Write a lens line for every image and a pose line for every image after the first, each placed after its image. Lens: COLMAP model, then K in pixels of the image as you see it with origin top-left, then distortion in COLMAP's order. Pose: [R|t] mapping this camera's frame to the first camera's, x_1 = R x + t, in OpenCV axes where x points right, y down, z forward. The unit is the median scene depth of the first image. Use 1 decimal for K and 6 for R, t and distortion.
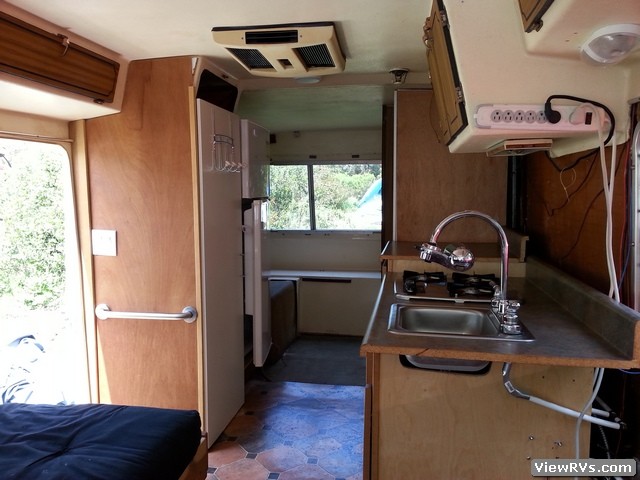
lens RADIAL K [[513.0, 0, 320.0], [0, 513.0, 240.0], [0, 0, 1]] dist [0.077745, -0.152617]
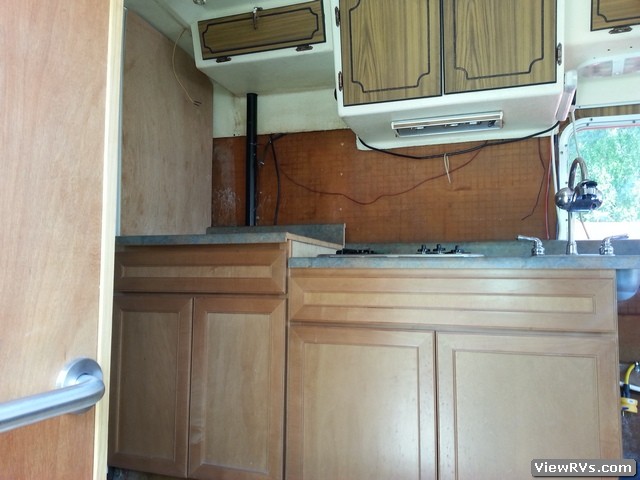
lens RADIAL K [[513.0, 0, 320.0], [0, 513.0, 240.0], [0, 0, 1]] dist [0.077745, -0.152617]
pose [[0.149756, 0.080260, 0.985460, -0.443666], [0.082857, 0.992175, -0.093399, 0.086311], [-0.985245, 0.095639, 0.141934, 0.703021]]
